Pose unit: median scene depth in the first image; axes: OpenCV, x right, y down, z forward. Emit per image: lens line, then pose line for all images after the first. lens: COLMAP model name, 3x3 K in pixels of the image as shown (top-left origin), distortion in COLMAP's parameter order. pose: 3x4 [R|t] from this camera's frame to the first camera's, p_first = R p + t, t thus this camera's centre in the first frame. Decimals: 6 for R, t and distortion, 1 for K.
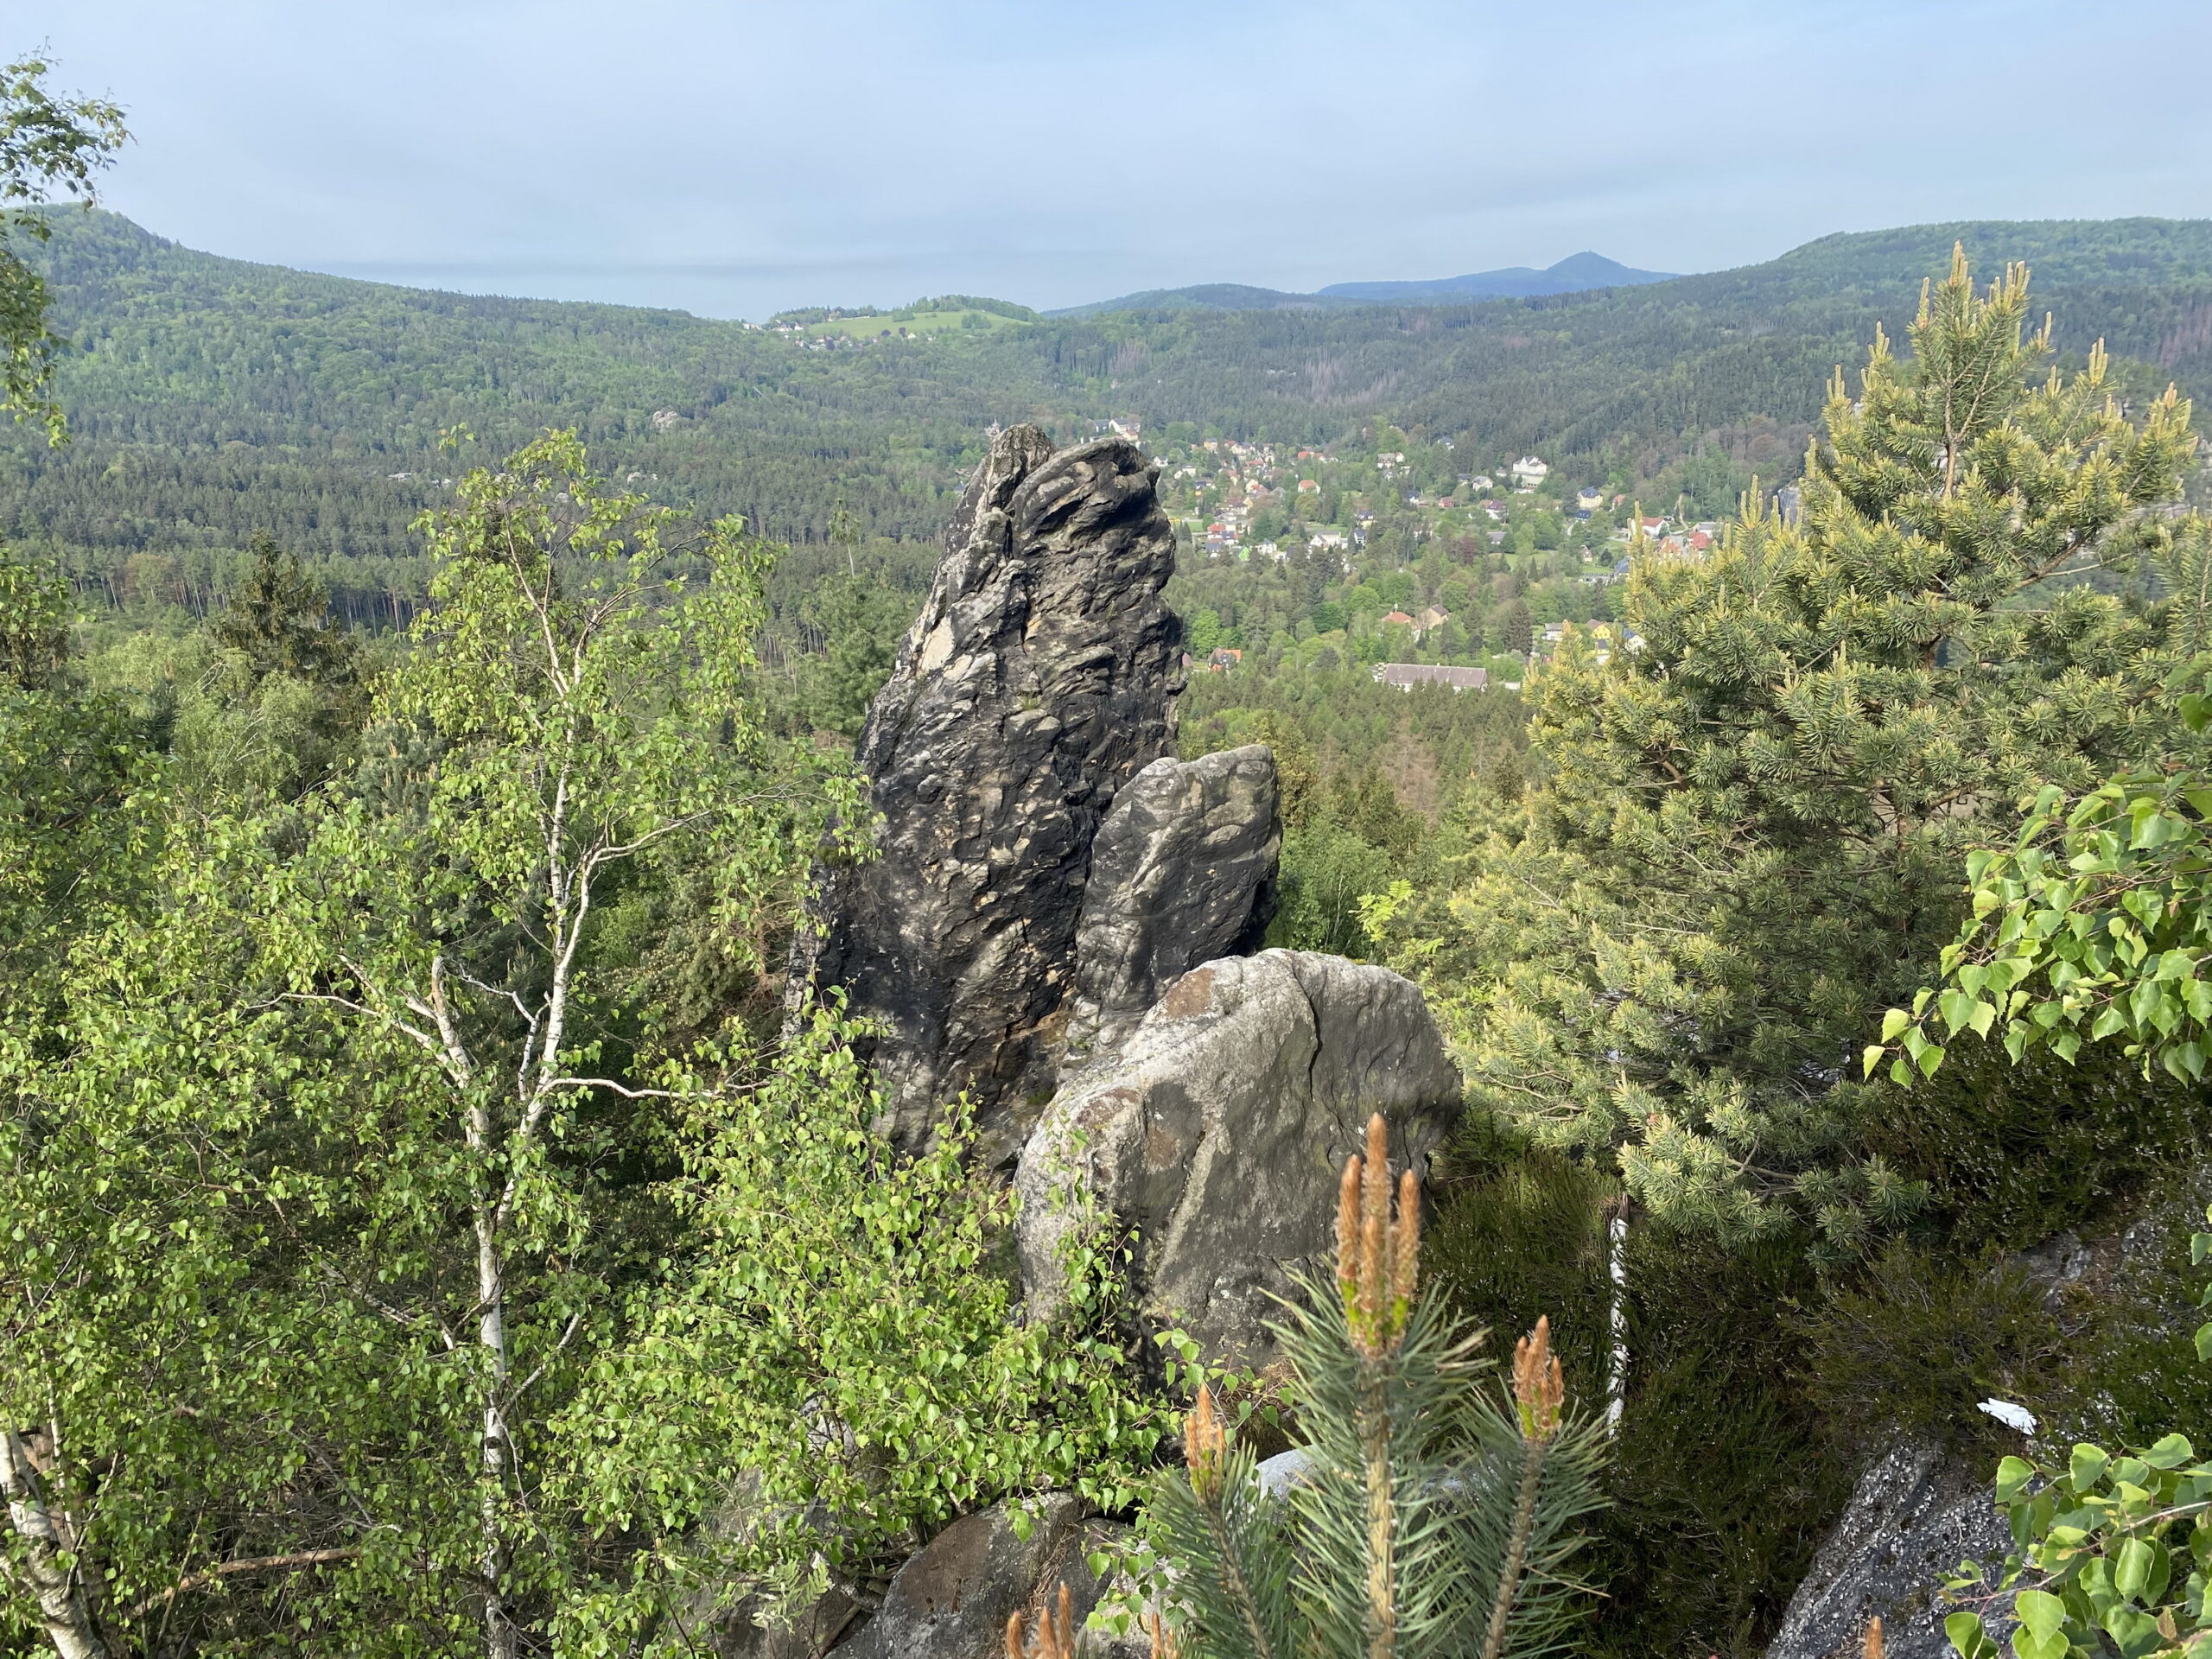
lens RADIAL K [[1713.1, 0, 1100.4], [0, 1713.1, 803.7], [0, 0, 1]] dist [0.008843, 0.004238]
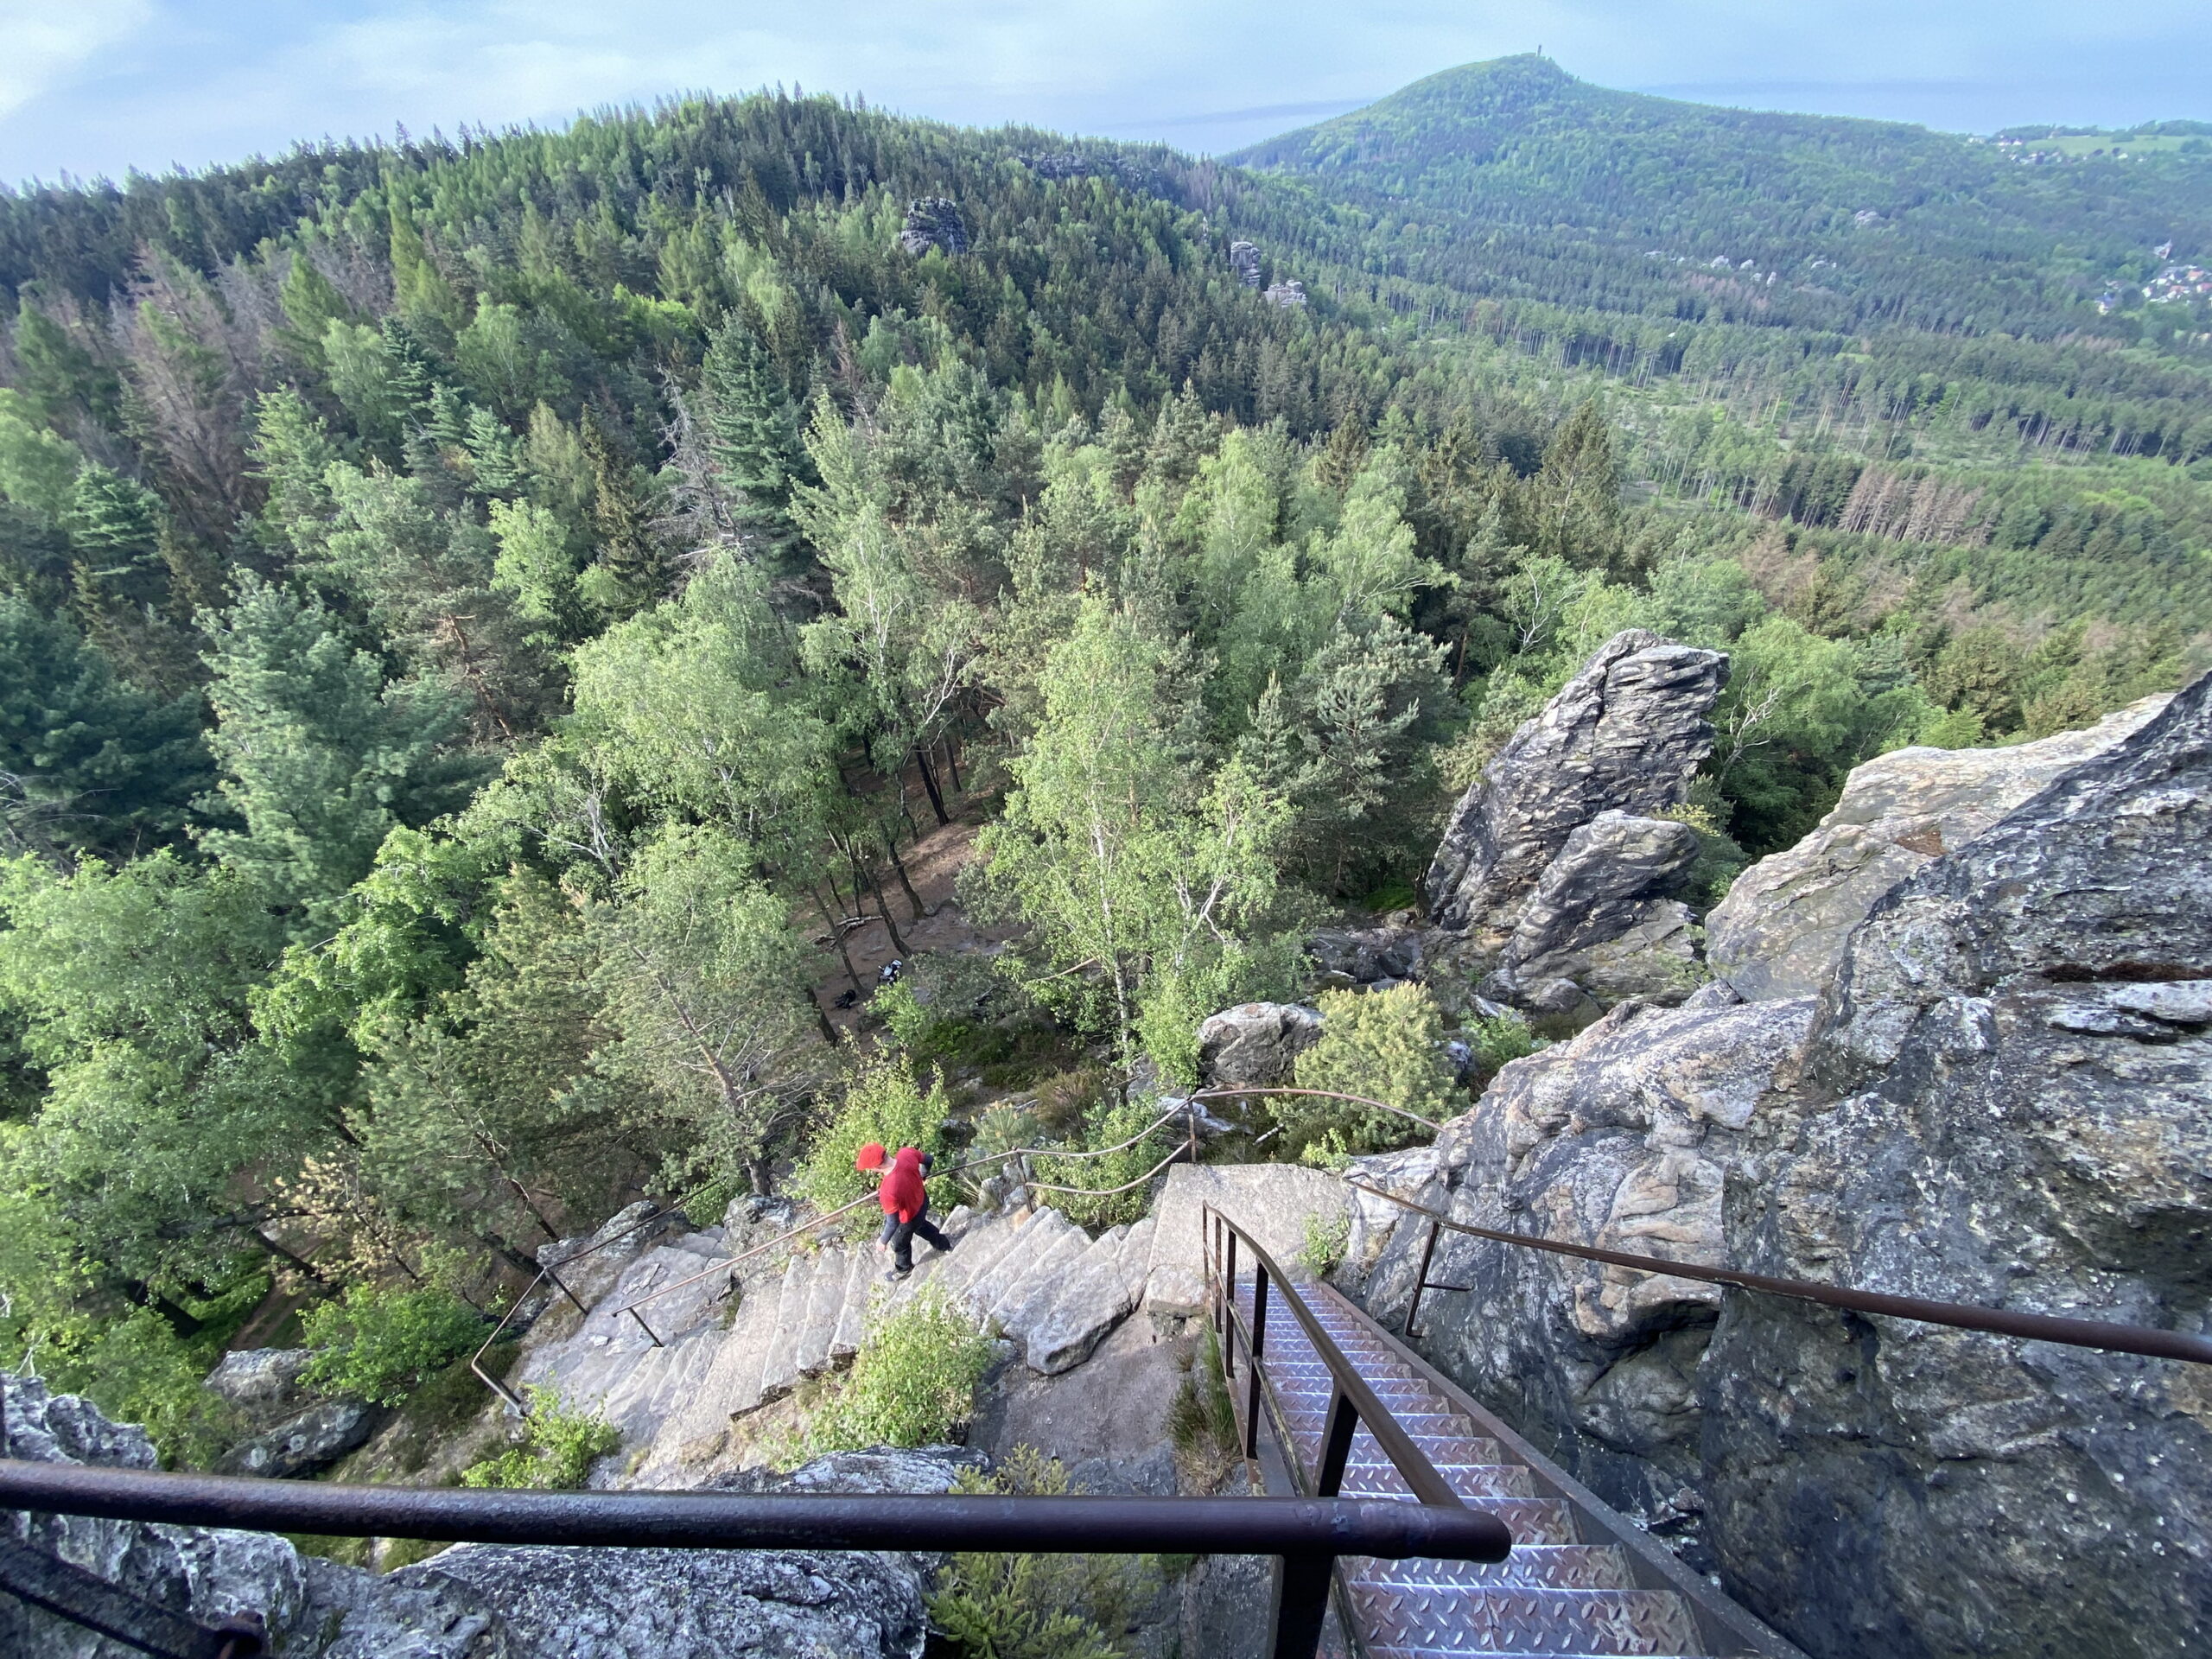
lens RADIAL K [[894.7, 0, 1118.1], [0, 894.7, 833.1], [0, 0, 1]] dist [0.015745, -0.015796]
pose [[0.658443, 0.445614, -0.606532, 0.292849], [-0.176087, 0.874725, 0.451497, -0.369105], [0.731742, -0.190482, 0.654423, -0.187644]]
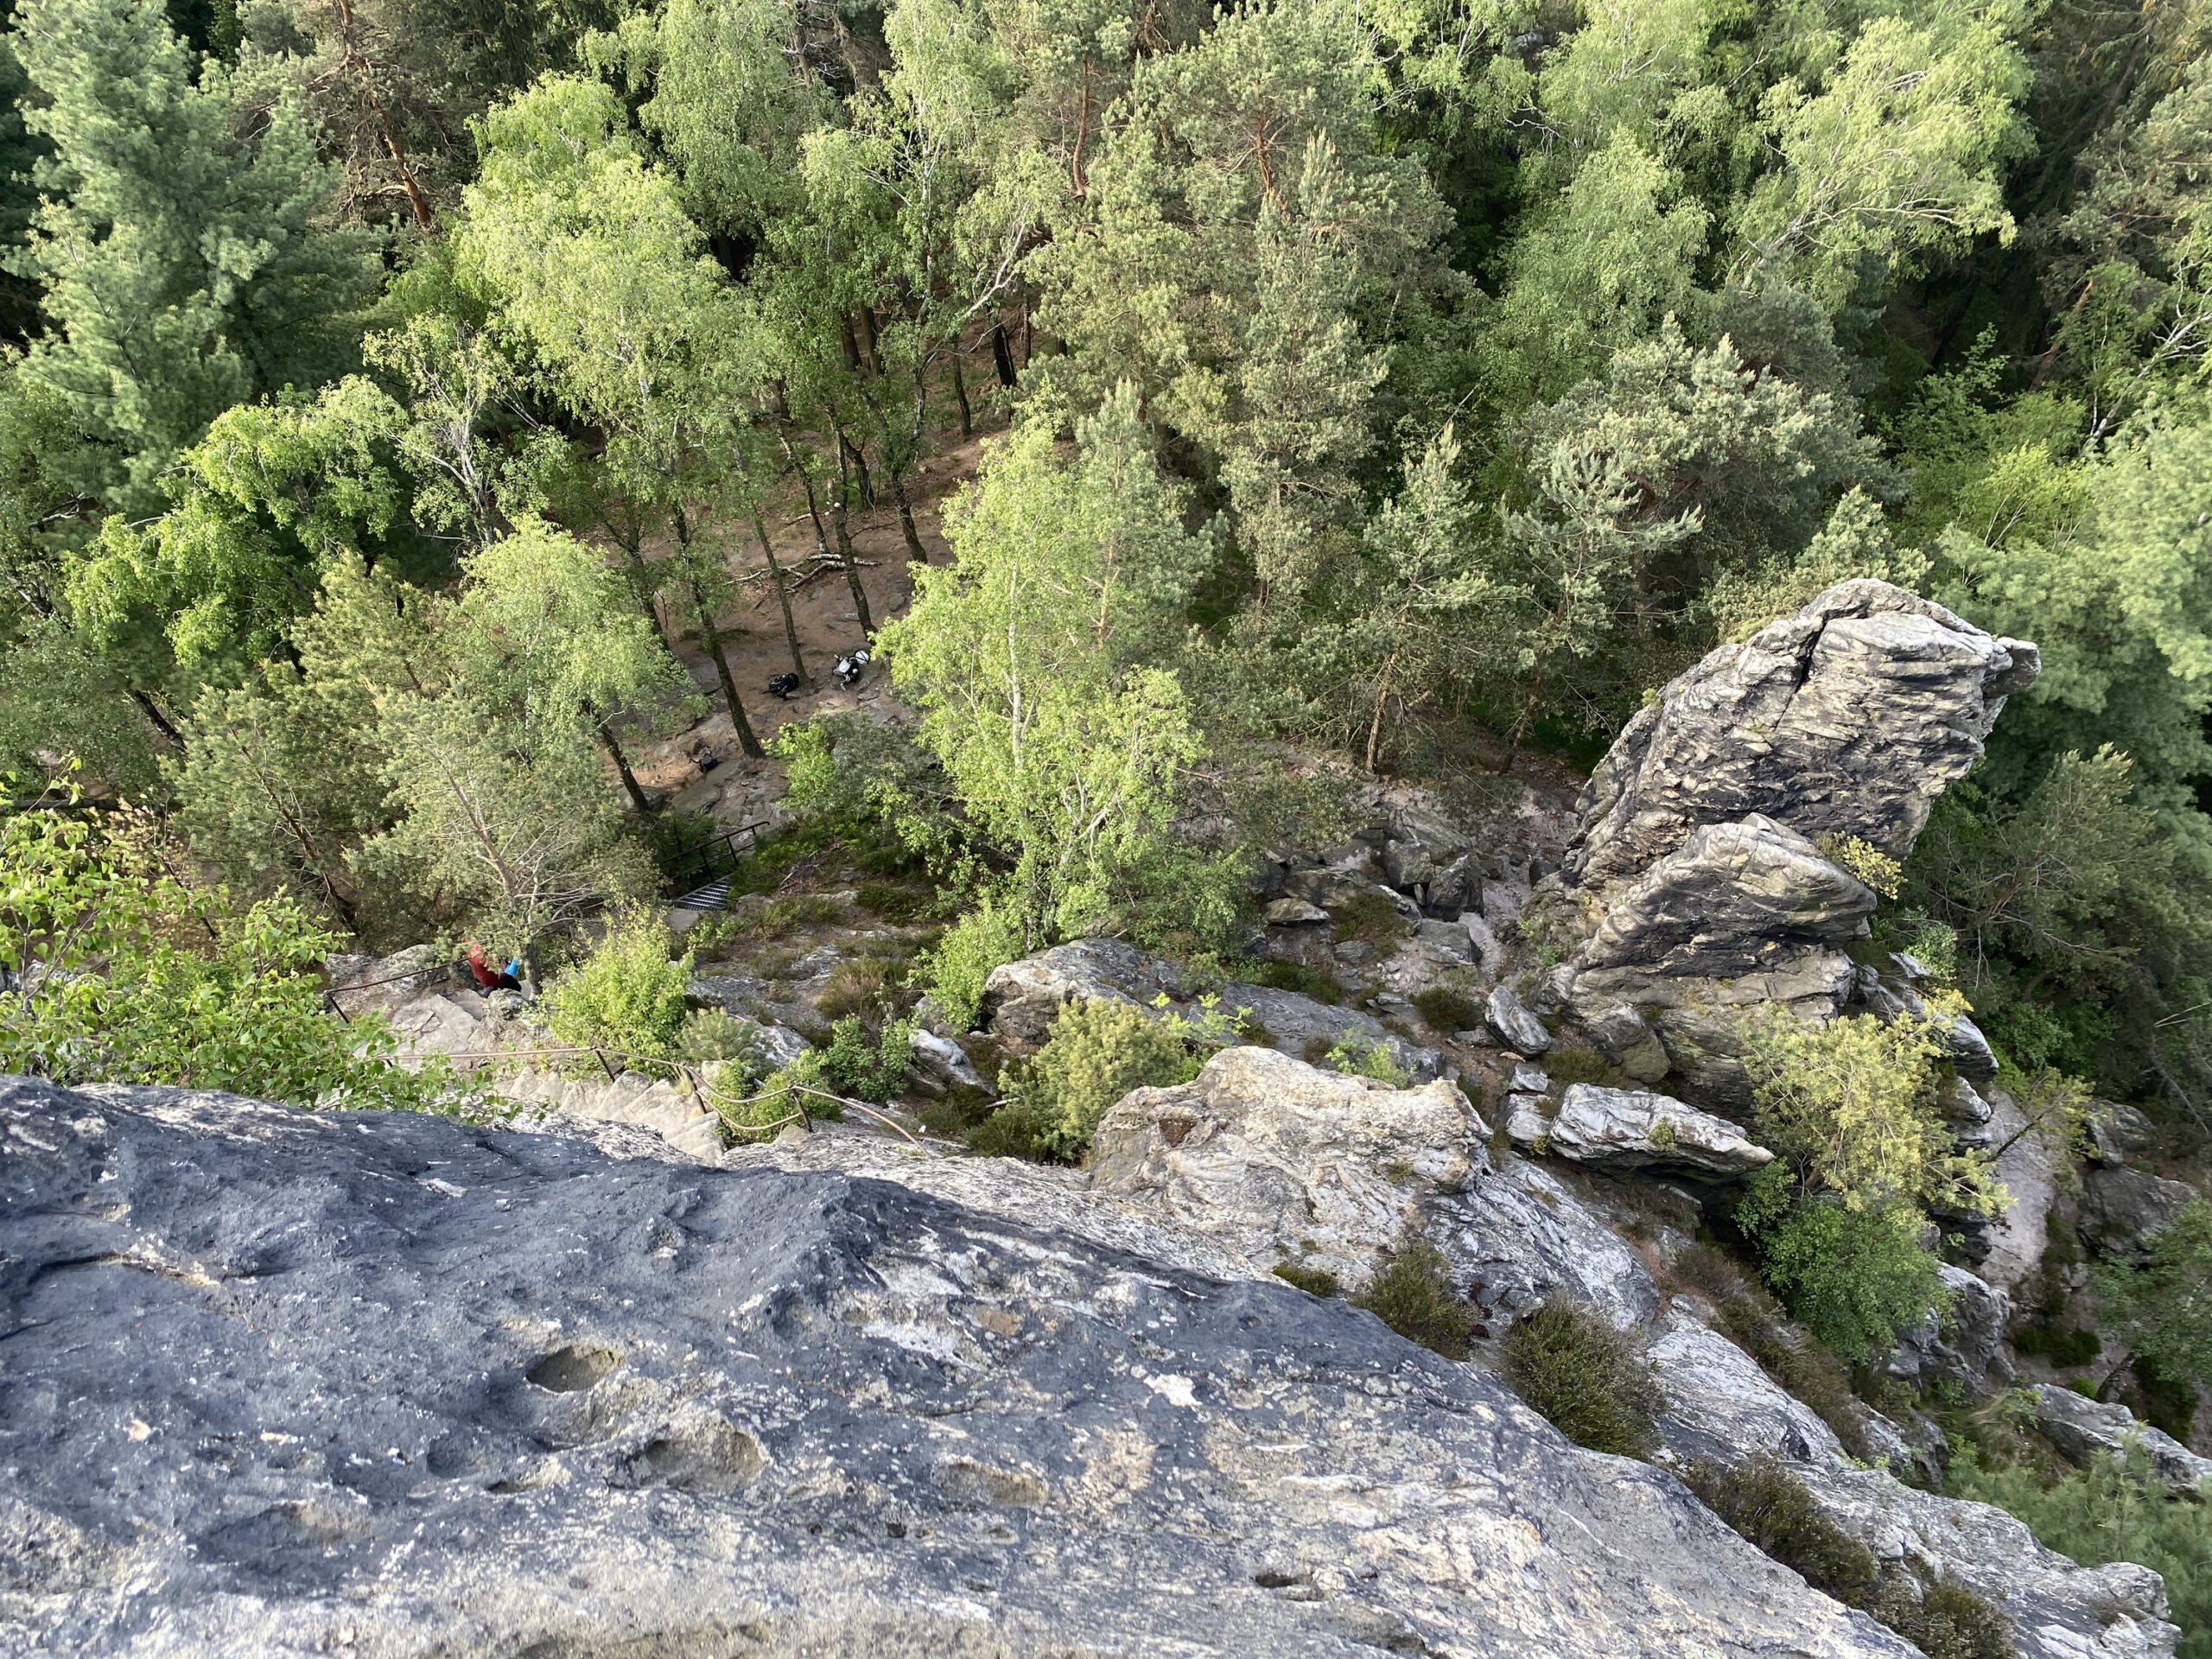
lens RADIAL K [[1682.1, 0, 1115.9], [0, 1682.1, 828.4], [0, 0, 1]] dist [-0.000940, 0.040757]
pose [[0.382498, 0.761303, -0.523557, 0.551042], [-0.274961, 0.634764, 0.722129, -0.865627], [0.882095, -0.132256, 0.452125, -0.157255]]
